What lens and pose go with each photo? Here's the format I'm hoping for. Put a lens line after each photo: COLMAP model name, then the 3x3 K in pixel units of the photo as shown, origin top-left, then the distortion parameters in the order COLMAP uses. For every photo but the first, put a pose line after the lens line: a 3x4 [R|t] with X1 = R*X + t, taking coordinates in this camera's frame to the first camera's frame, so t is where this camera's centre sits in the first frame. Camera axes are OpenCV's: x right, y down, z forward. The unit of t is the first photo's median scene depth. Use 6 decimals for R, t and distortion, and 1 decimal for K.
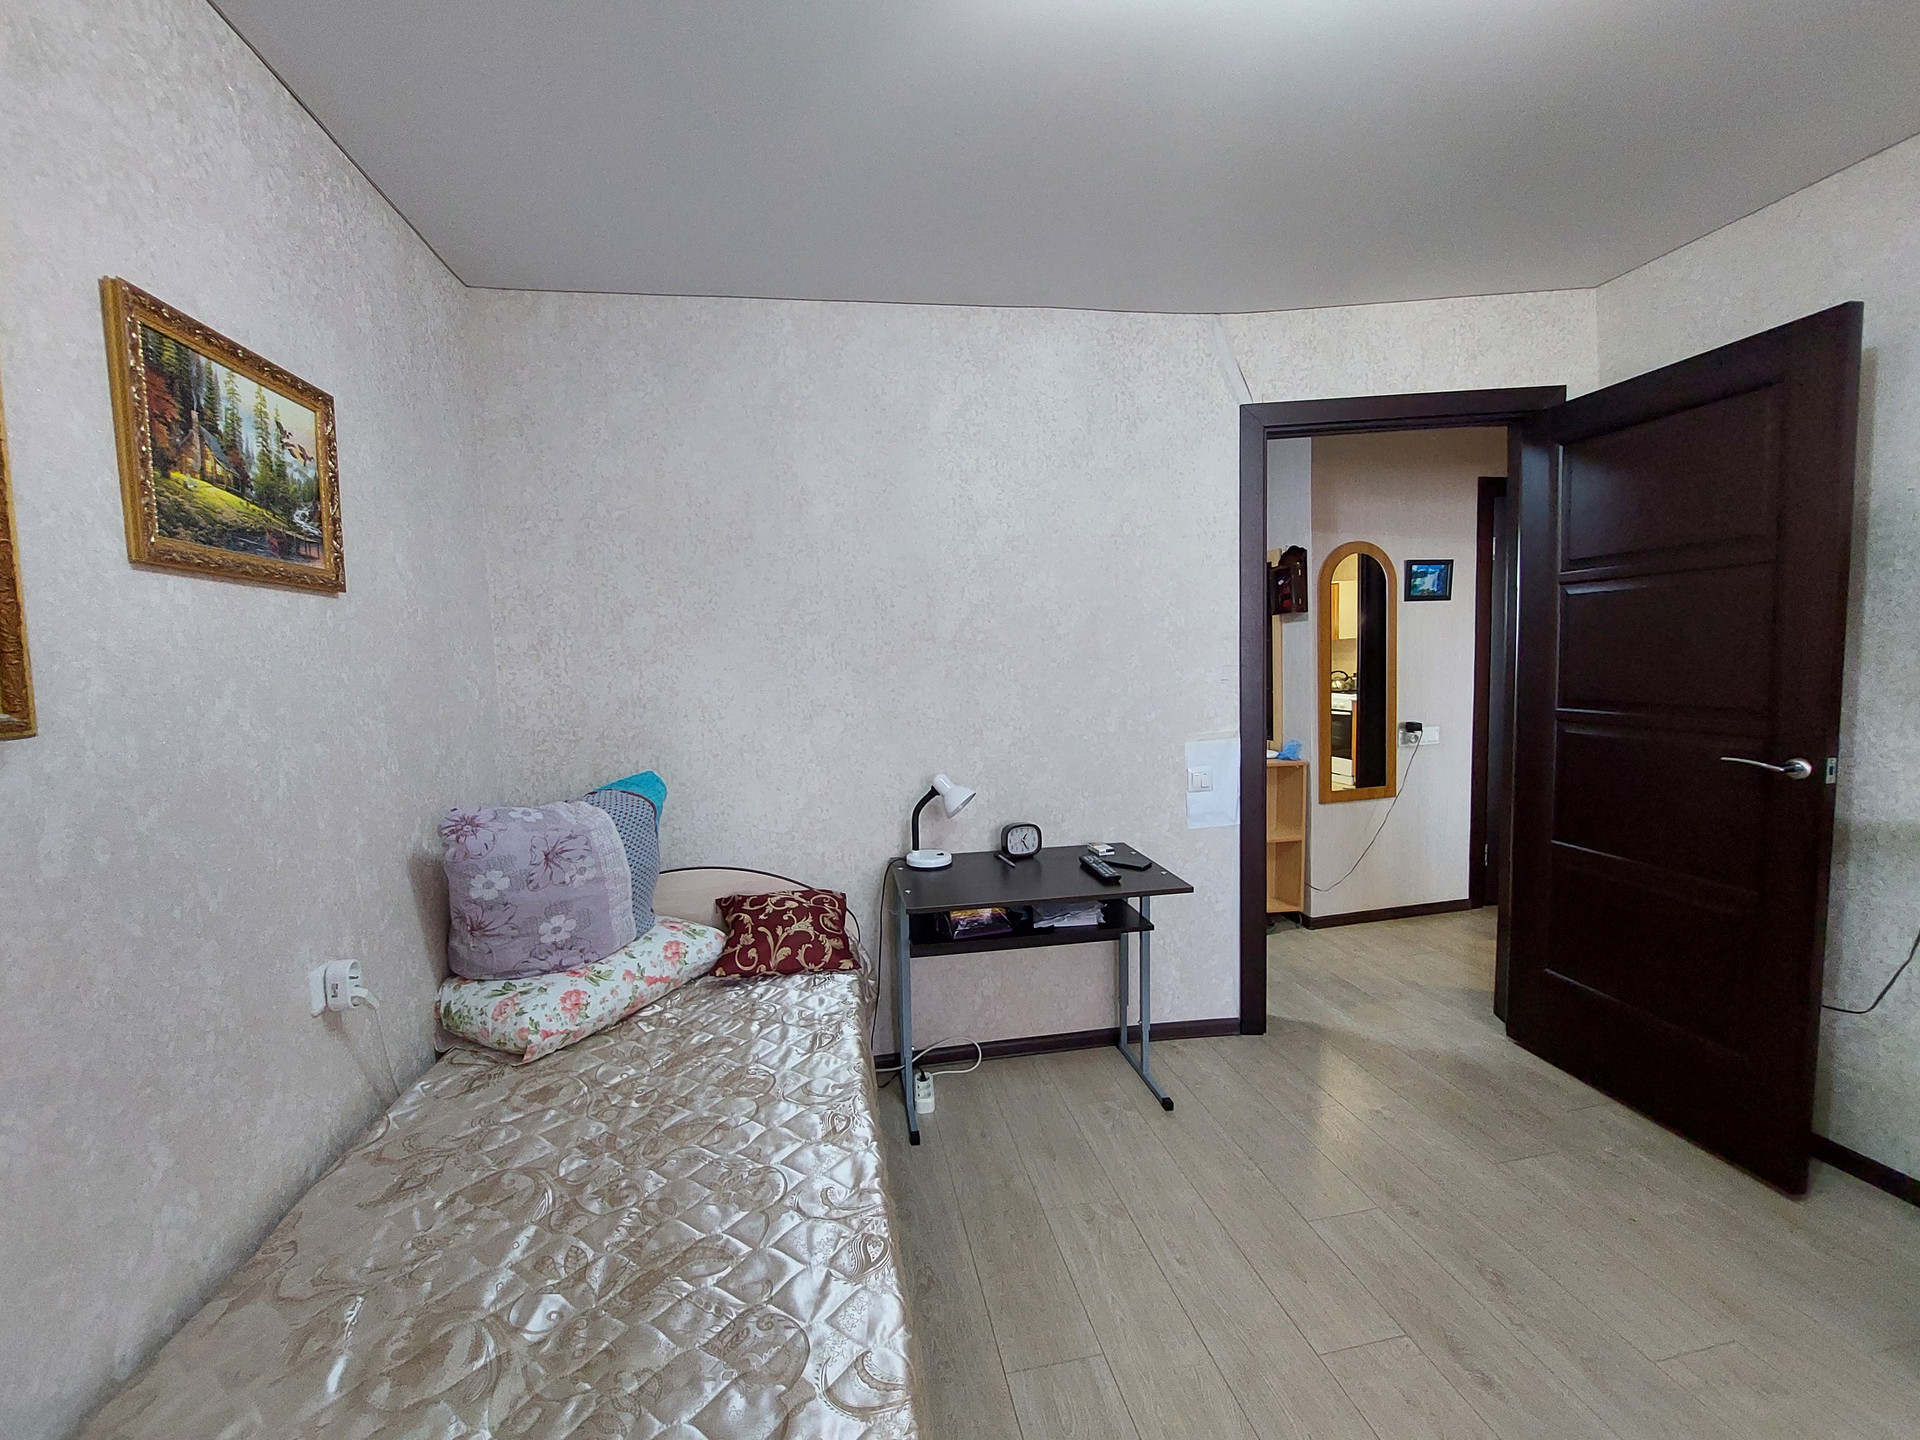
lens RADIAL K [[771.1, 0, 954.4], [0, 771.1, 720.6], [0, 0, 1]] dist [-0.020209, 0.000640]
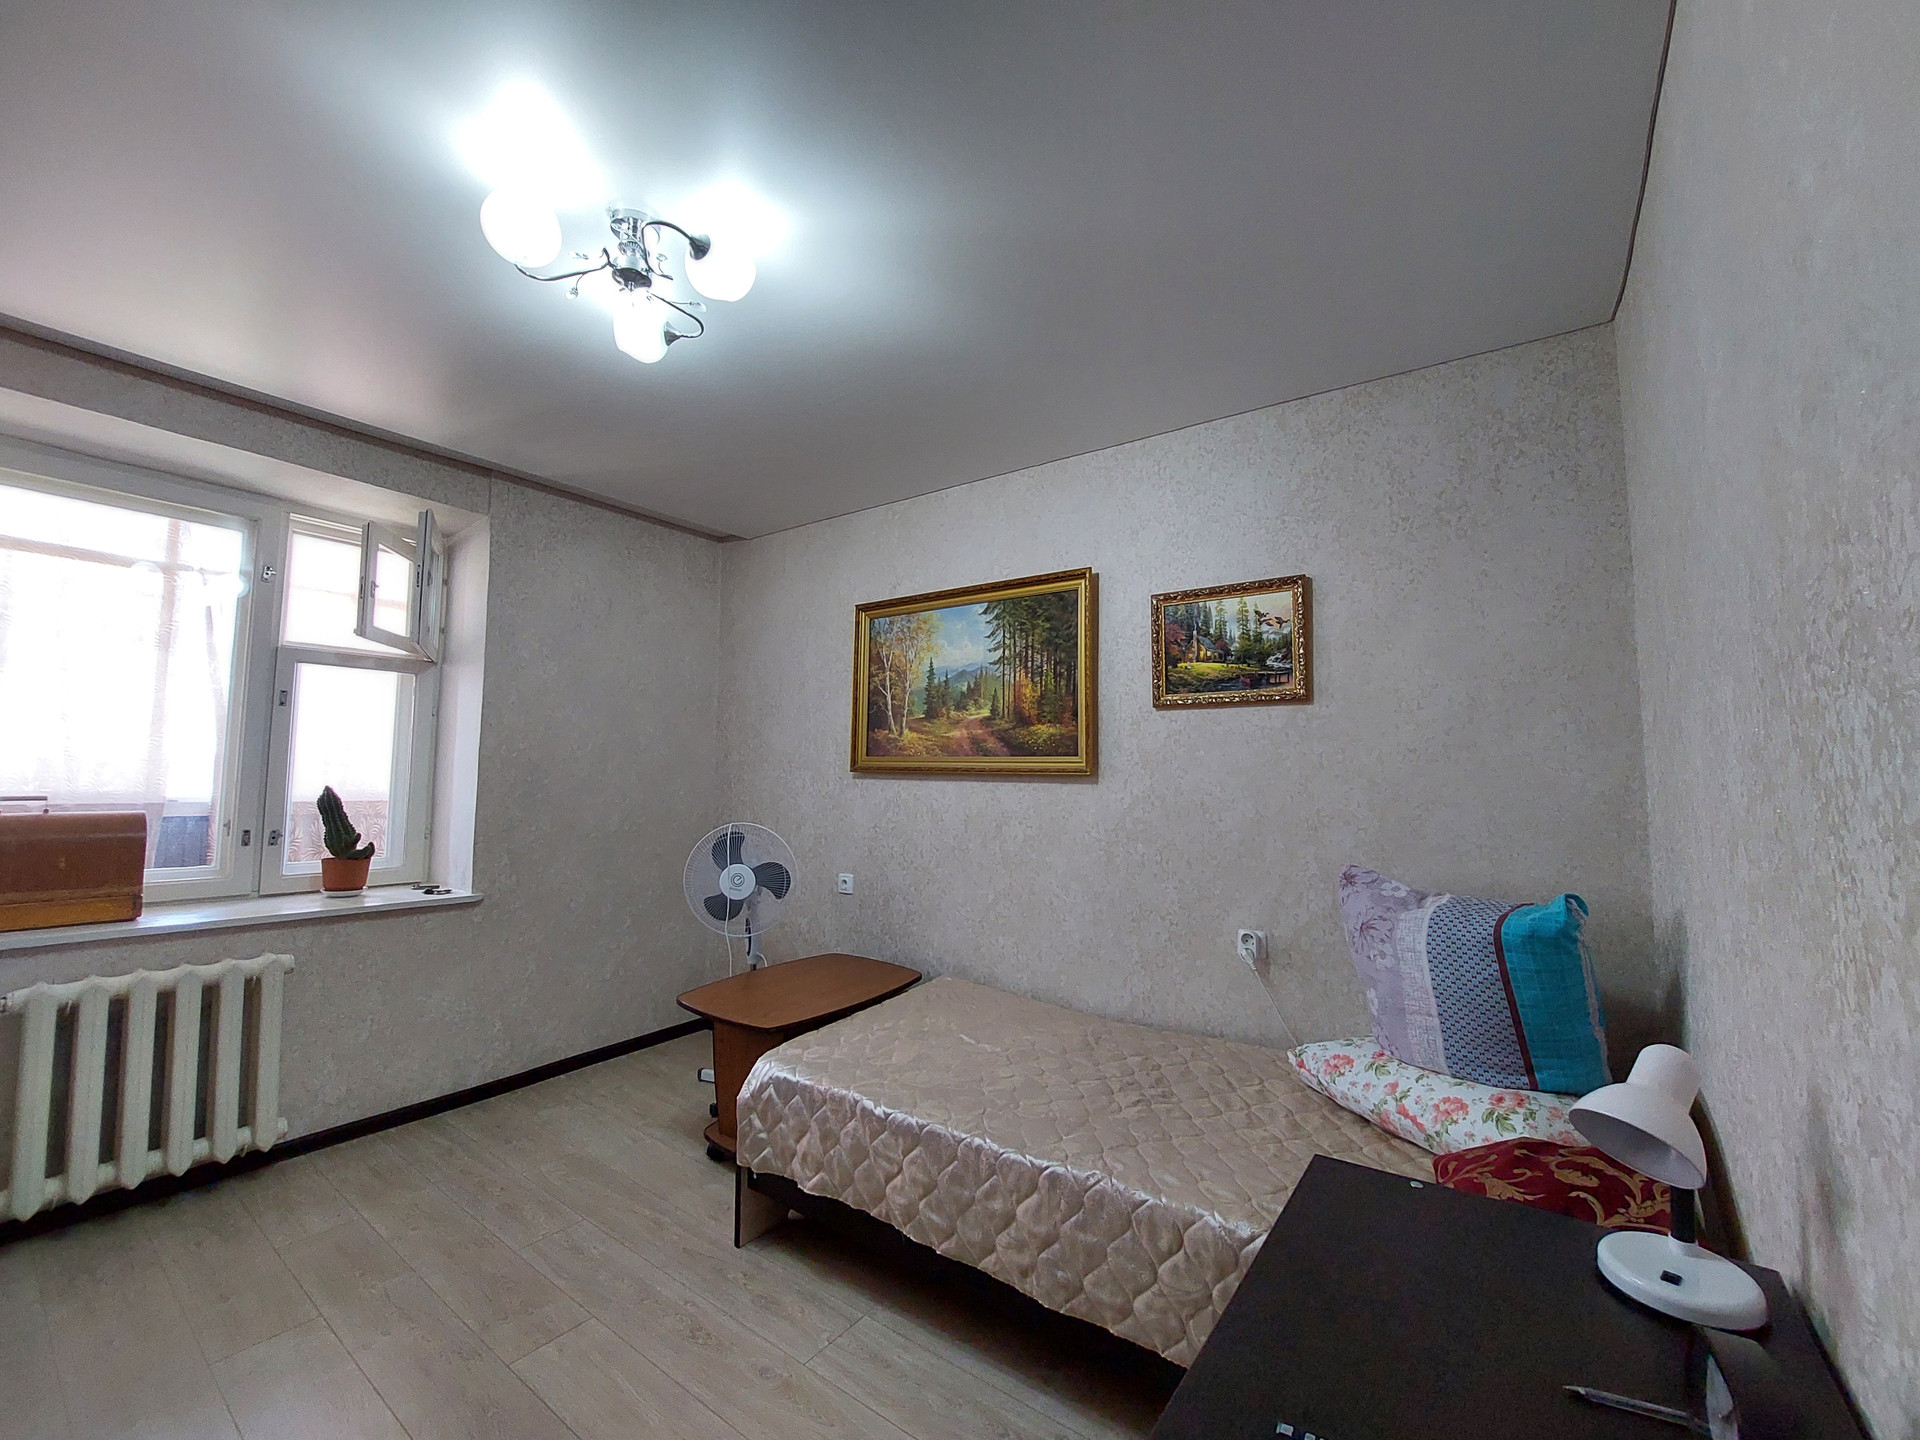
lens RADIAL K [[771.1, 0, 954.4], [0, 771.1, 720.6], [0, 0, 1]] dist [-0.020209, 0.000640]
pose [[-0.723587, -0.026642, -0.689719, 0.609104], [-0.041925, 0.999106, 0.005391, -0.089468], [0.688959, 0.032817, -0.724057, 1.331629]]
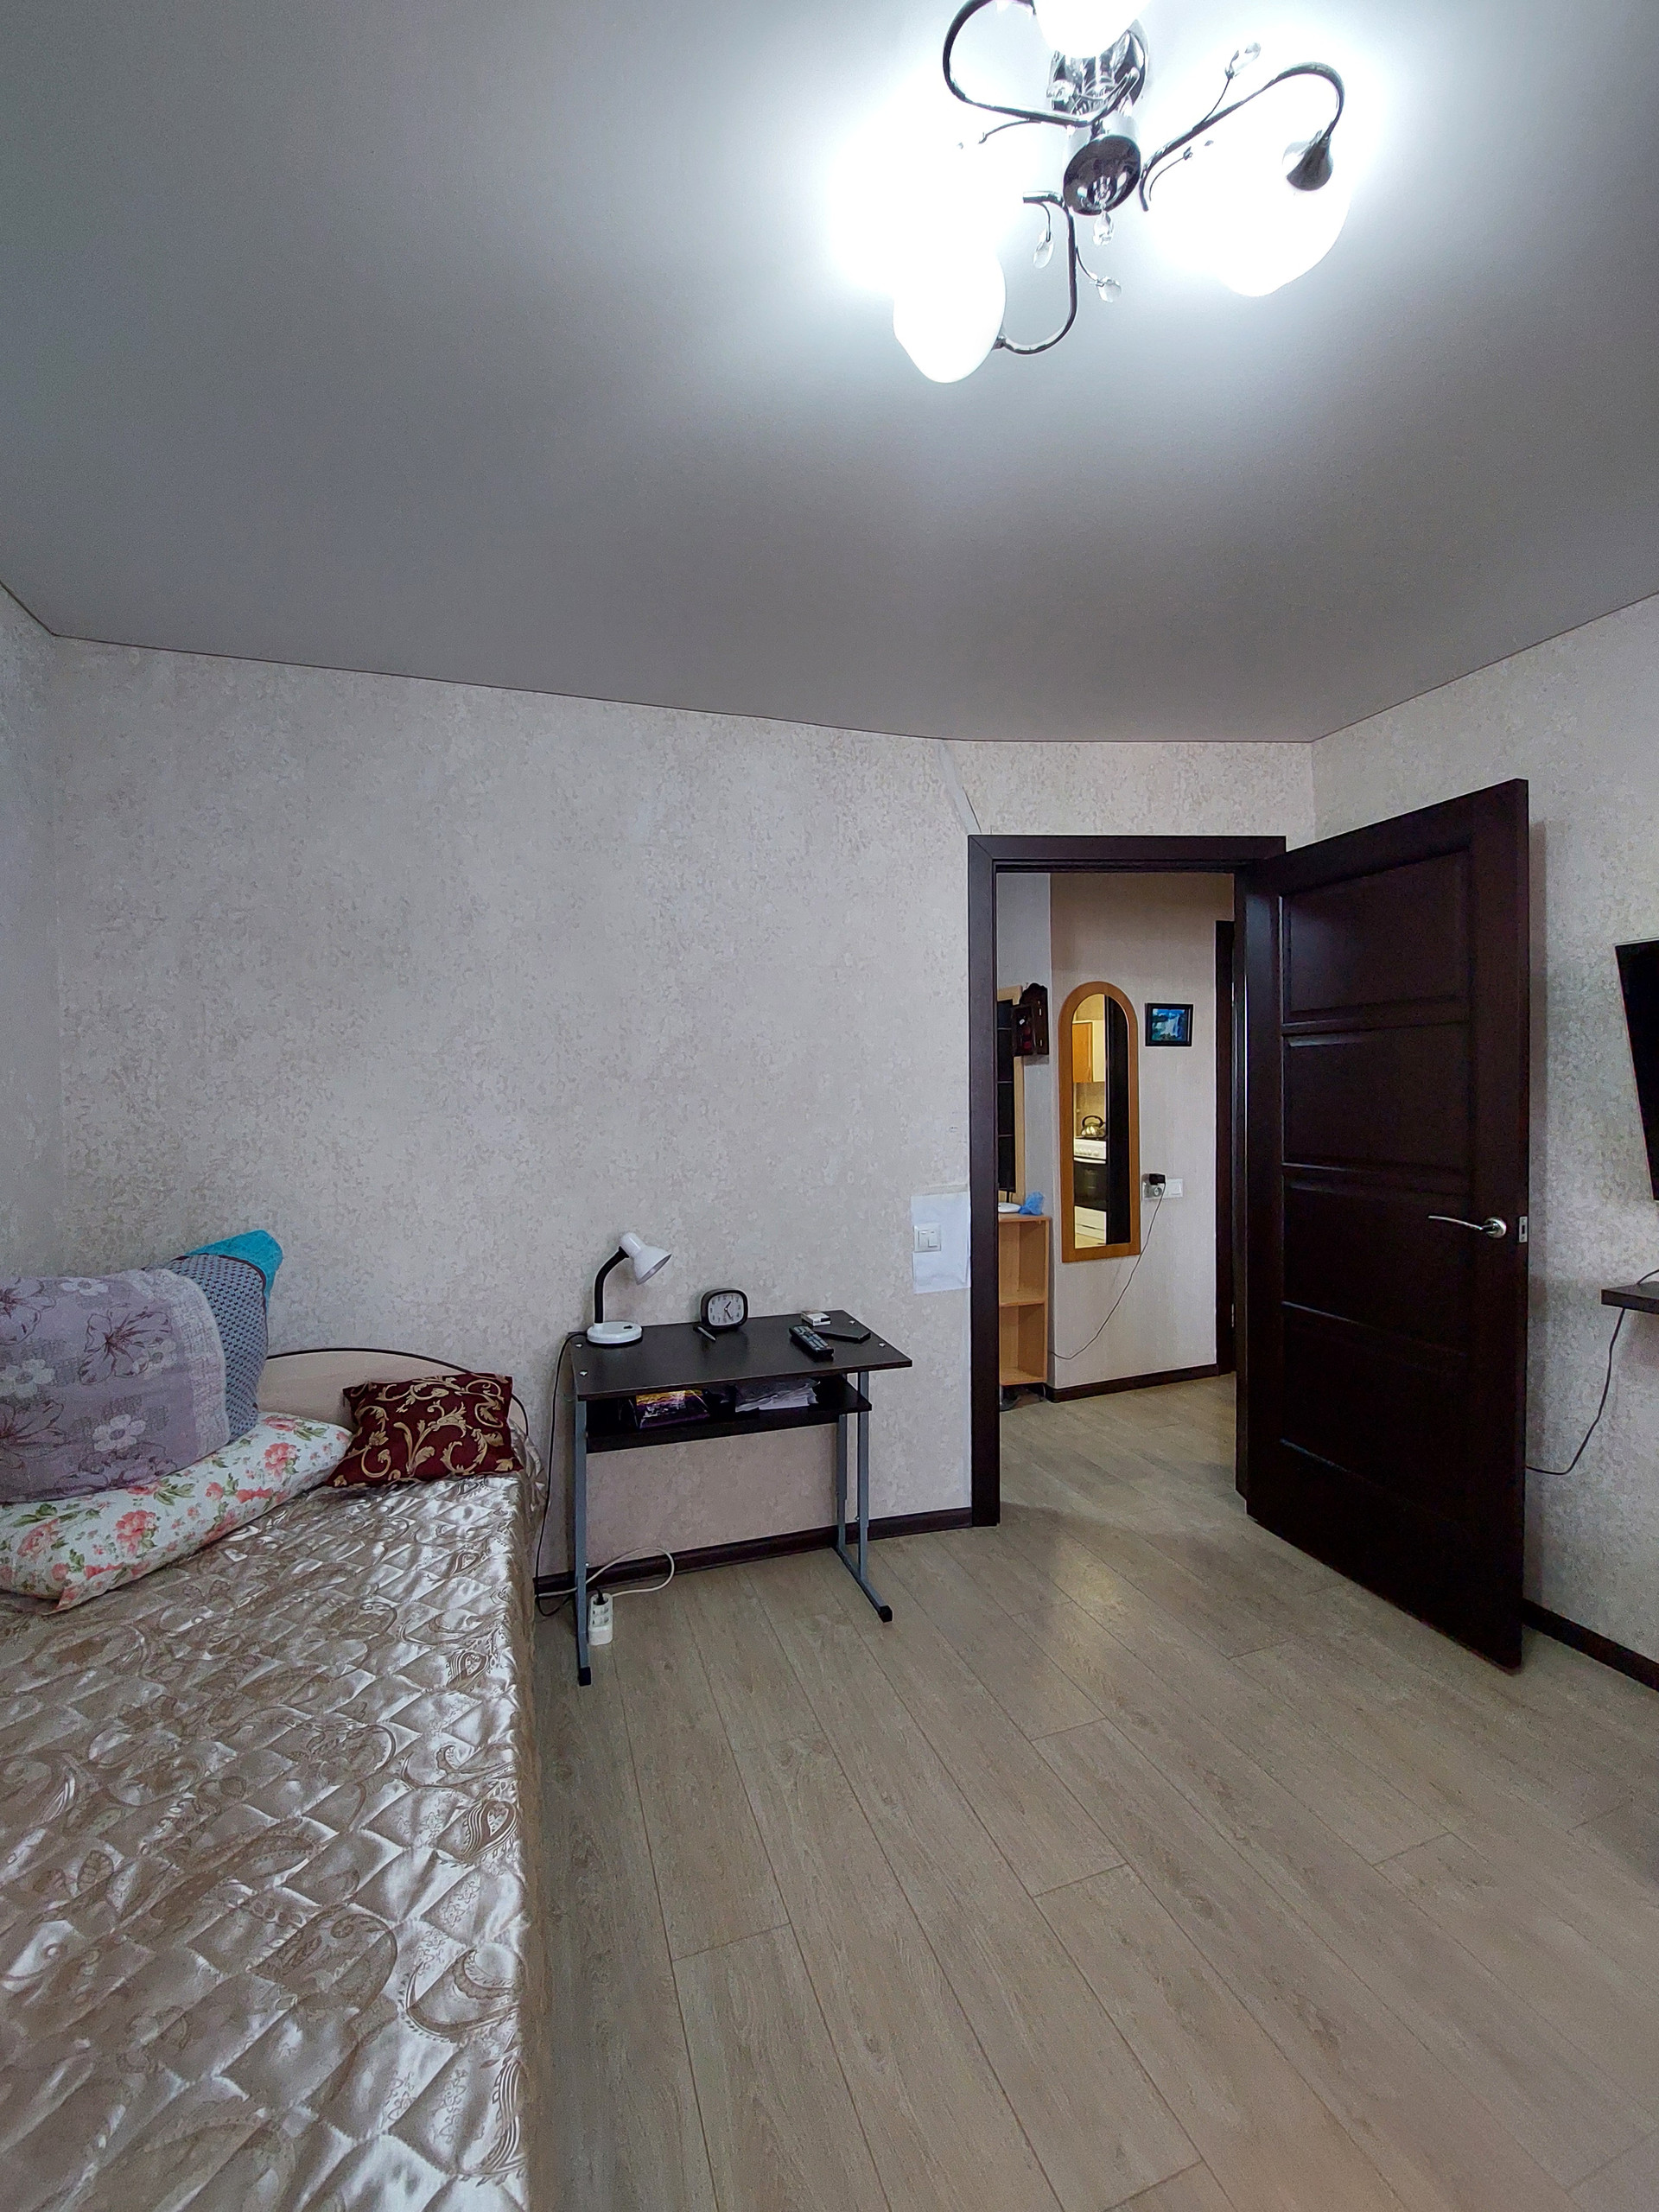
lens RADIAL K [[889.1, 0, 820.4], [0, 889.1, 1102.1], [0, 0, 1]] dist [-0.019674, 0.000630]
pose [[0.987317, 0.020996, 0.157368, 0.044784], [-0.009818, 0.997394, -0.071473, -0.010241], [-0.158458, 0.069022, 0.984950, -0.024547]]
